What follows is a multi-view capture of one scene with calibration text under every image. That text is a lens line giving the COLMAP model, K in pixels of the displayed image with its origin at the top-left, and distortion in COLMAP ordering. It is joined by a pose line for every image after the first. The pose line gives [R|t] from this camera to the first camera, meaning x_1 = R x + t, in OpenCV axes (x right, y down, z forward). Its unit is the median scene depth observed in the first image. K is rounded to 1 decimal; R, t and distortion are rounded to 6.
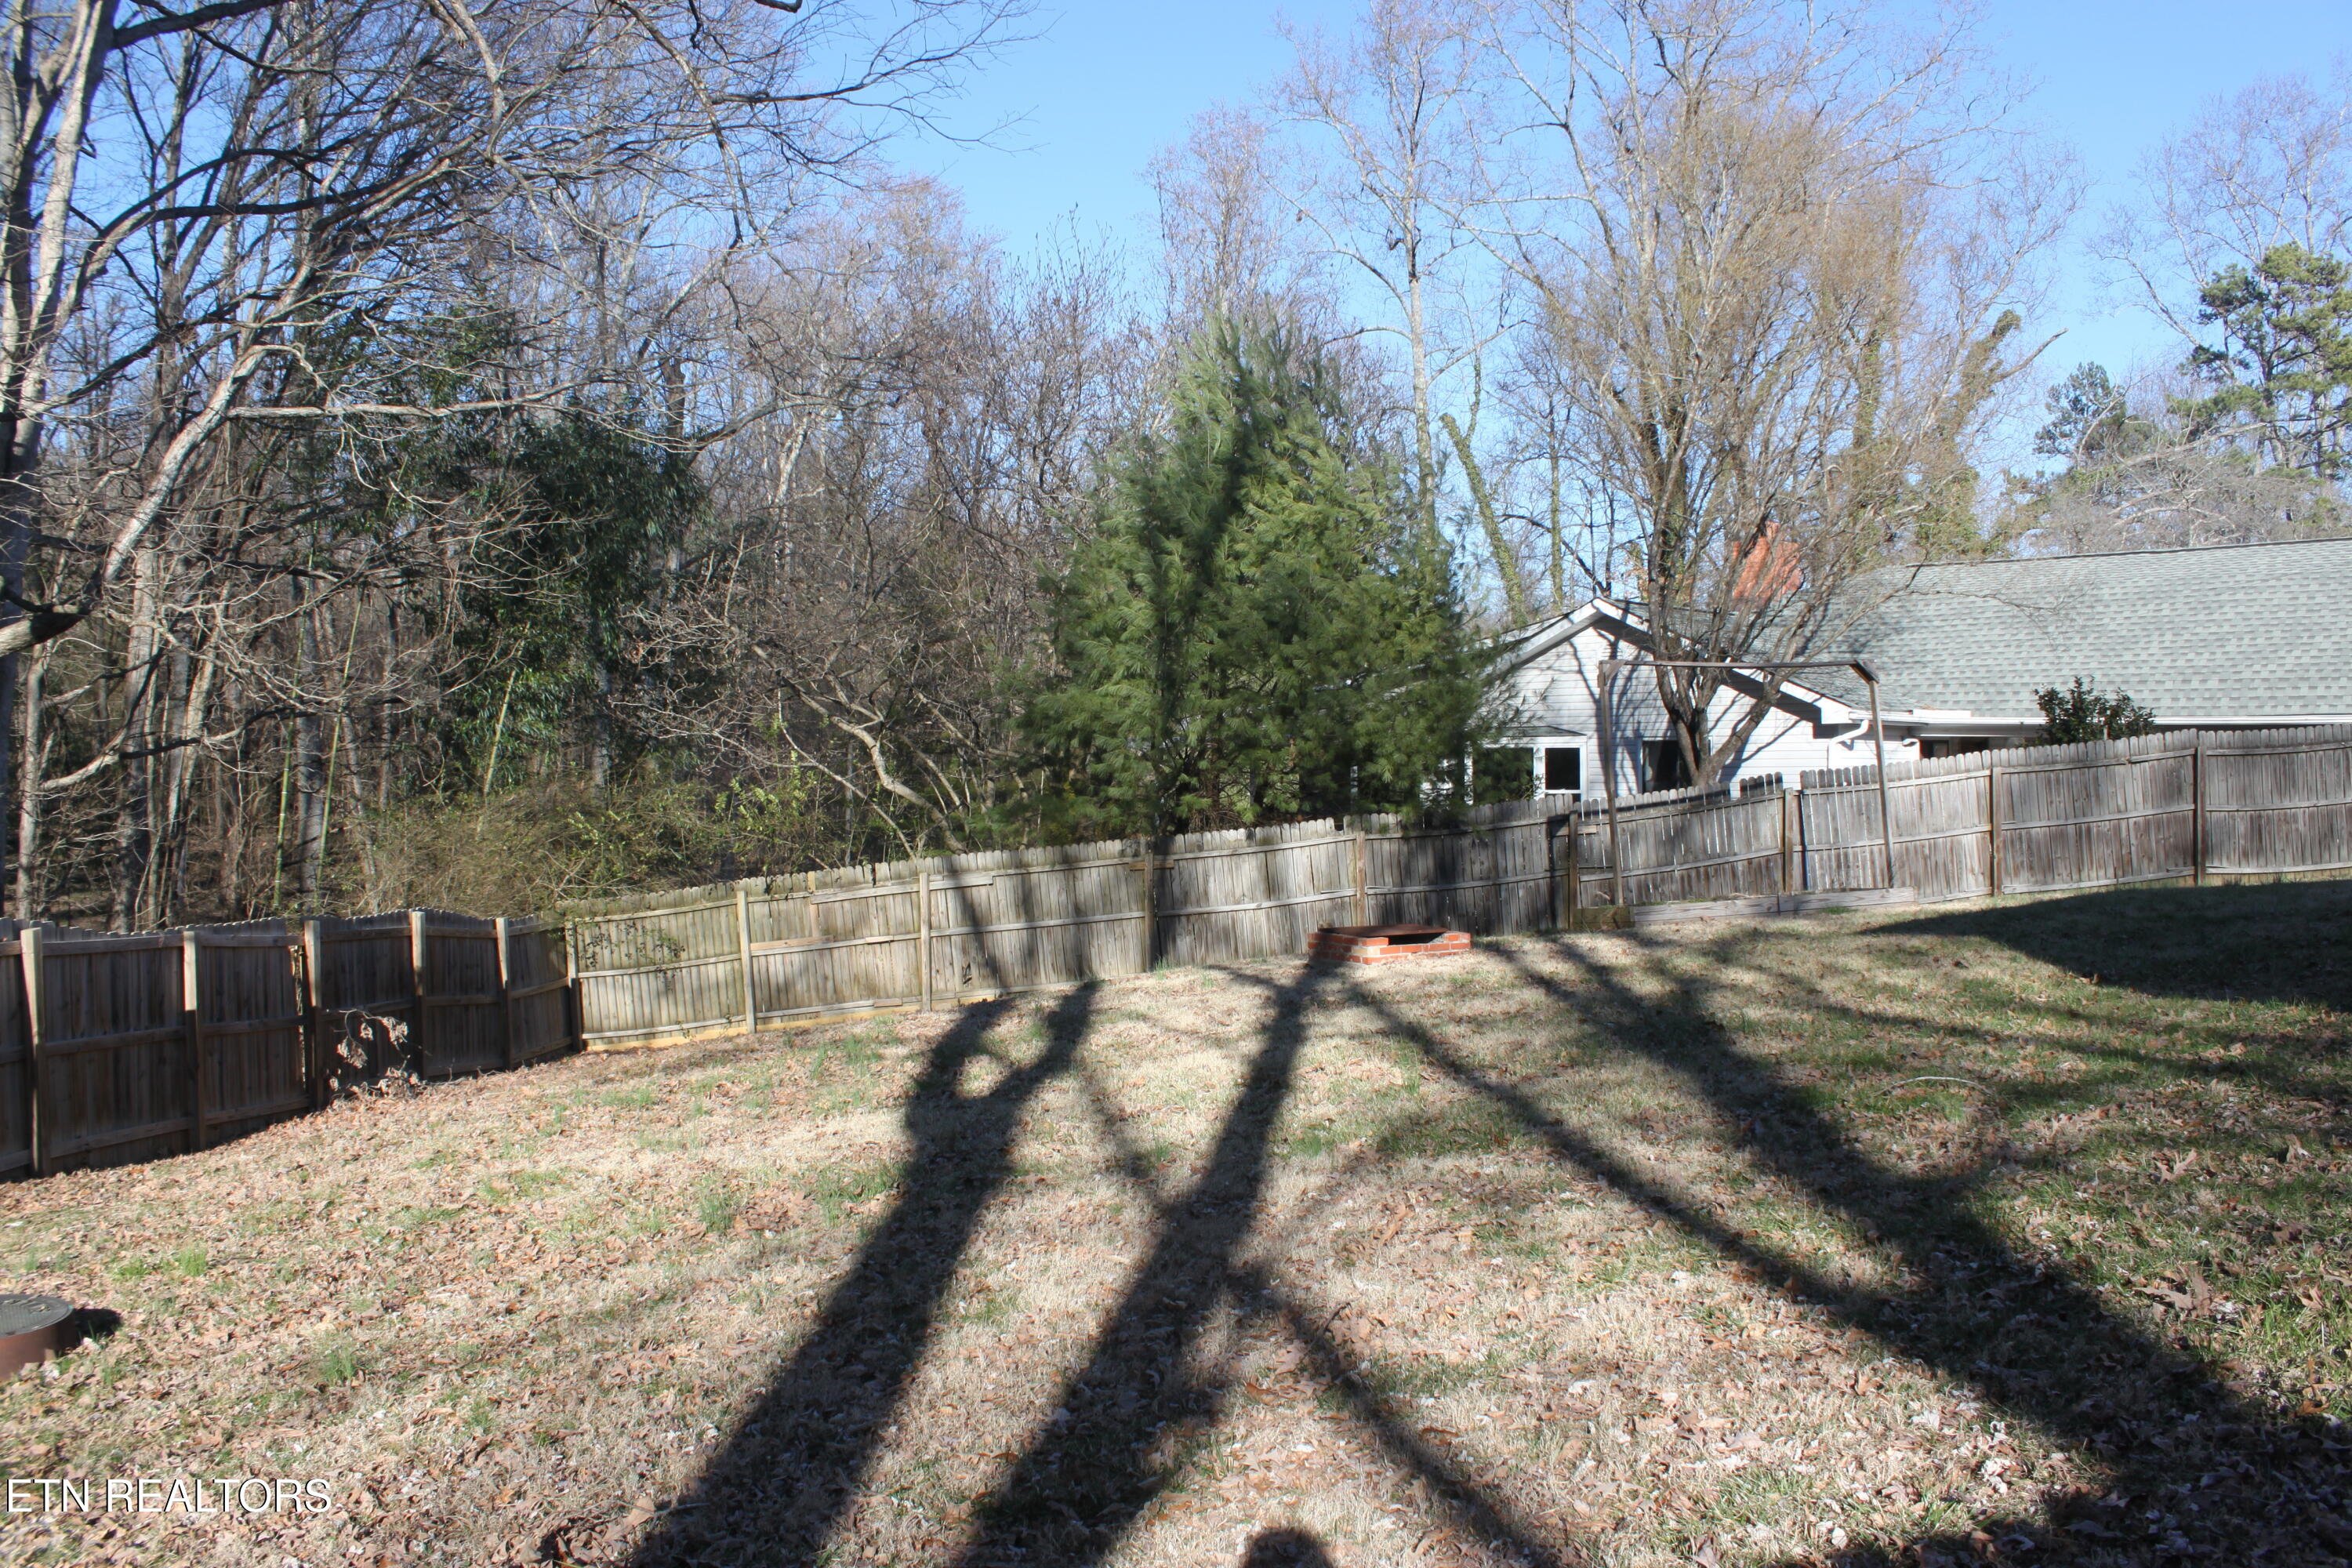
lens RADIAL K [[1967.9, 0, 1179.0], [0, 1967.9, 792.9], [0, 0, 1]] dist [-0.160275, 0.136475]
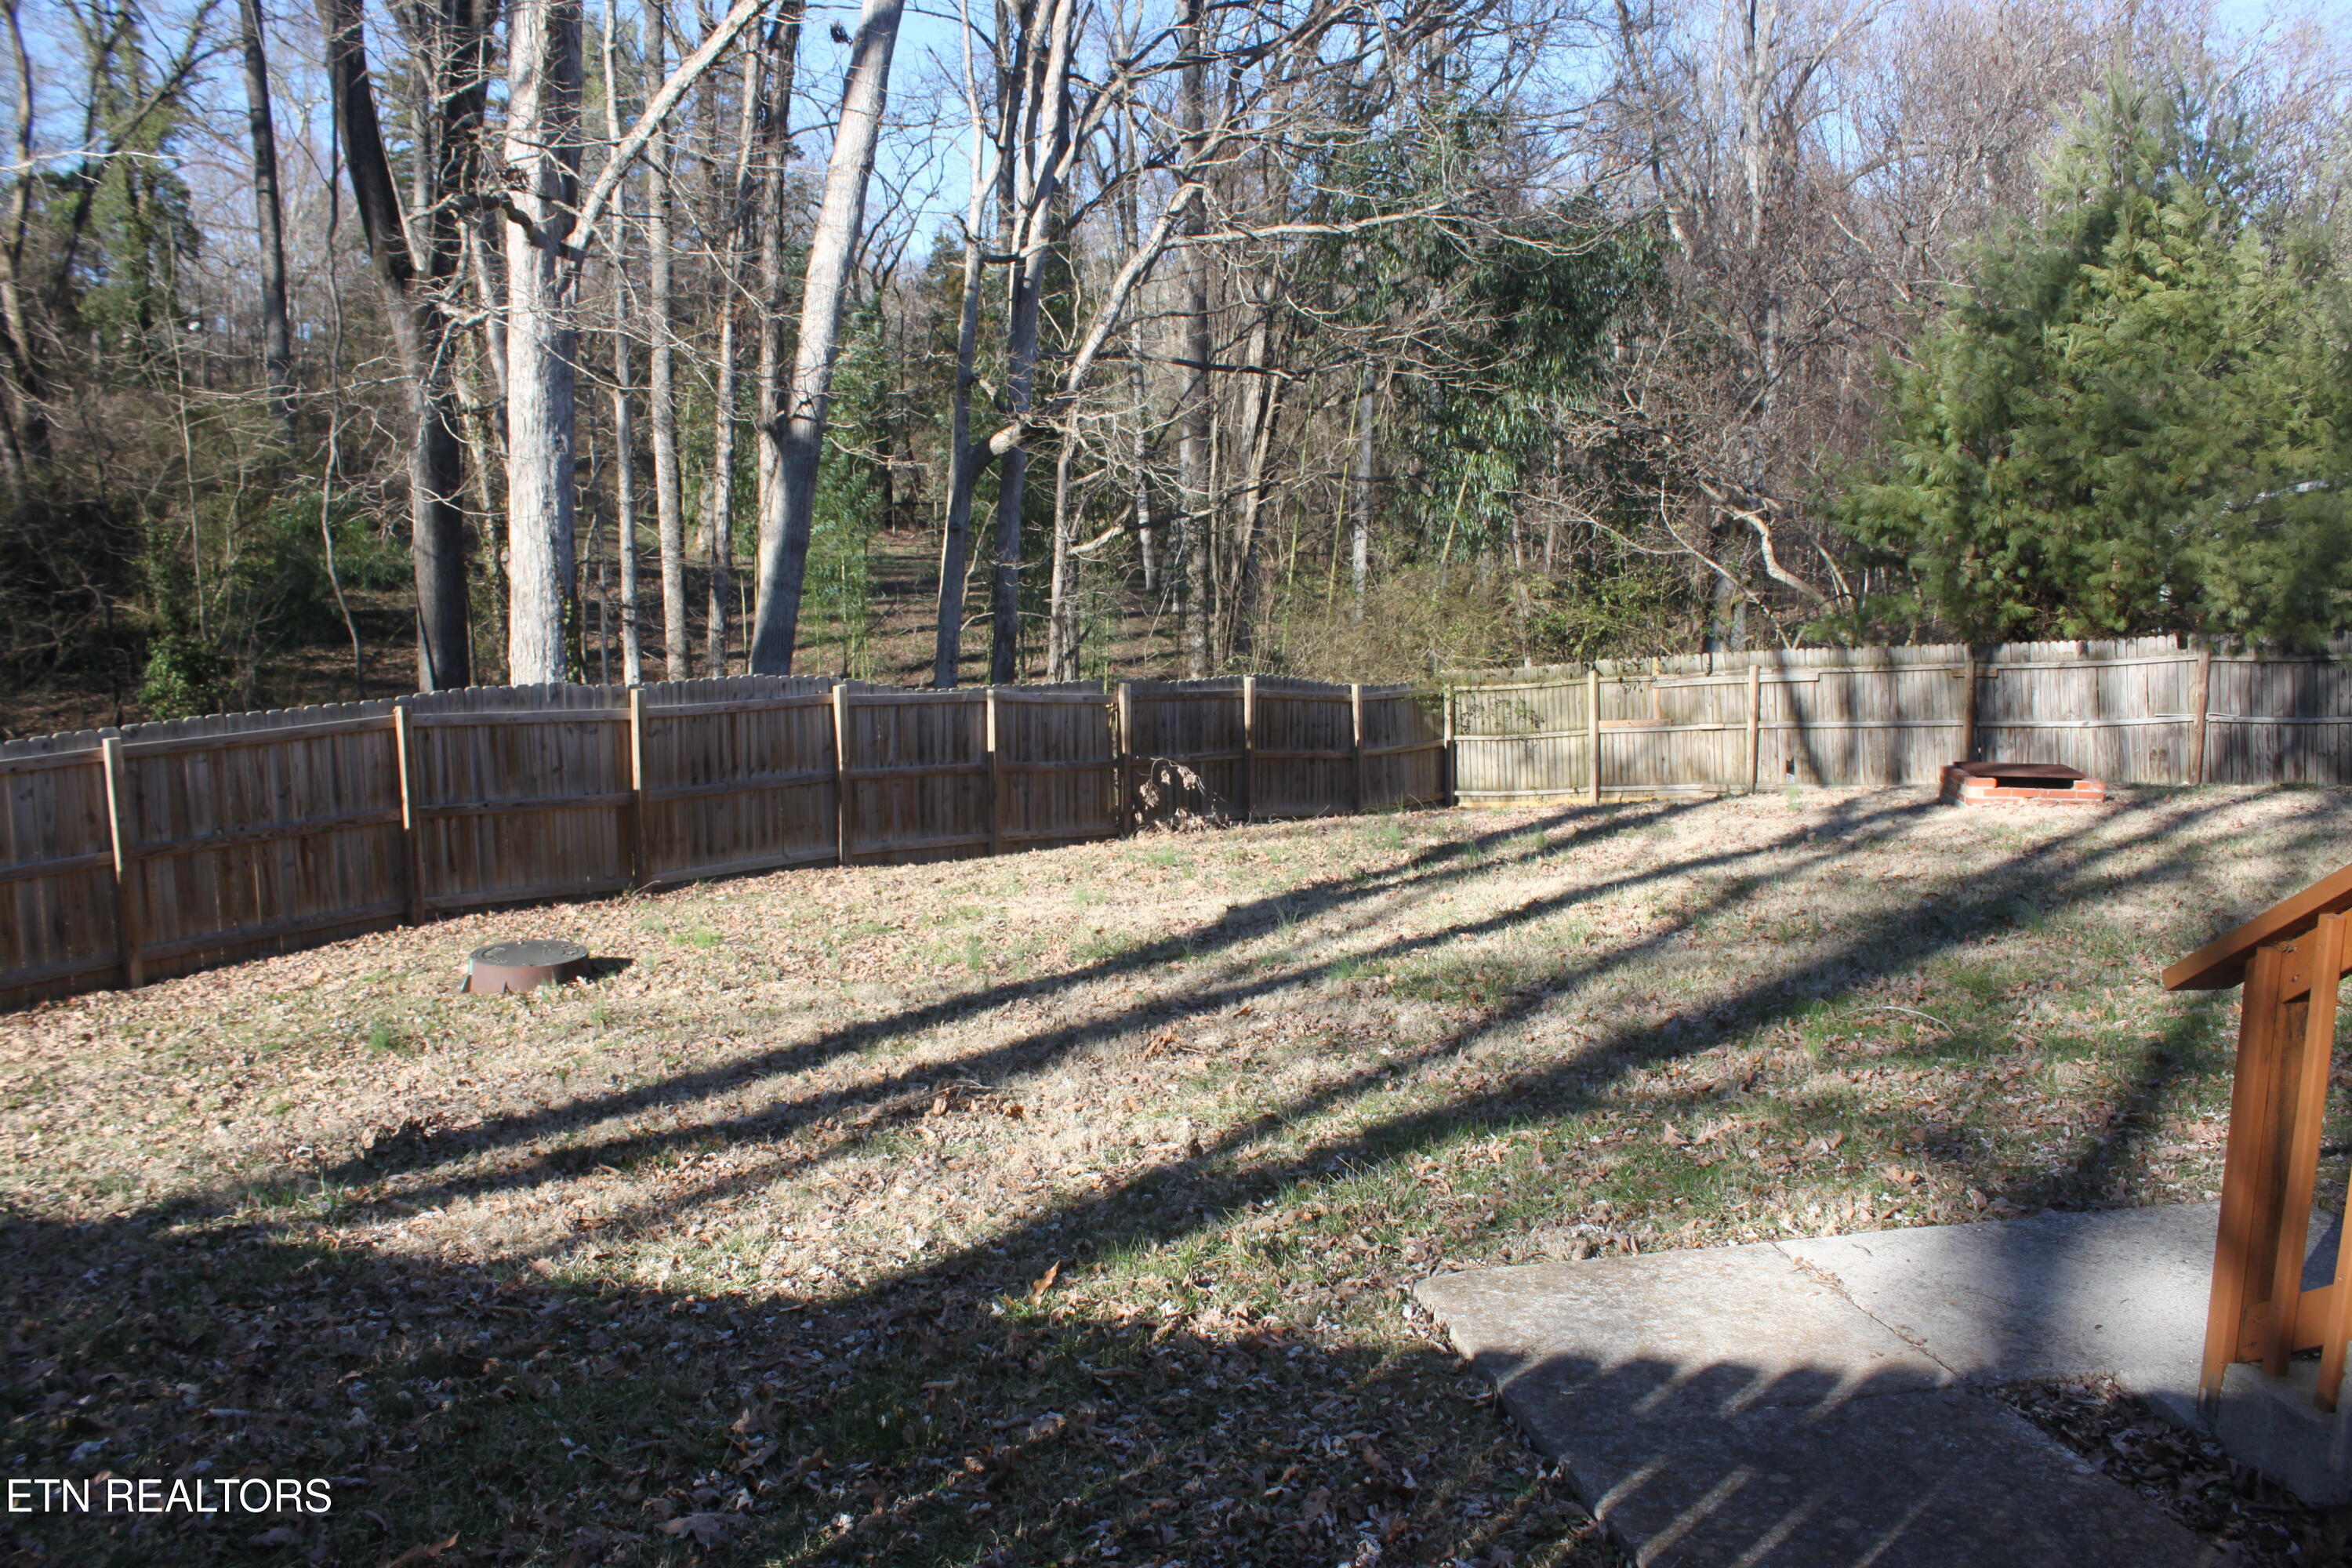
lens RADIAL K [[1967.9, 0, 1165.5], [0, 1967.9, 781.0], [0, 0, 1]] dist [-0.160275, 0.136475]
pose [[0.791398, 0.096390, -0.603654, 0.243164], [-0.018027, 0.990741, 0.134565, -0.029928], [0.611036, -0.095613, 0.785807, 0.017673]]
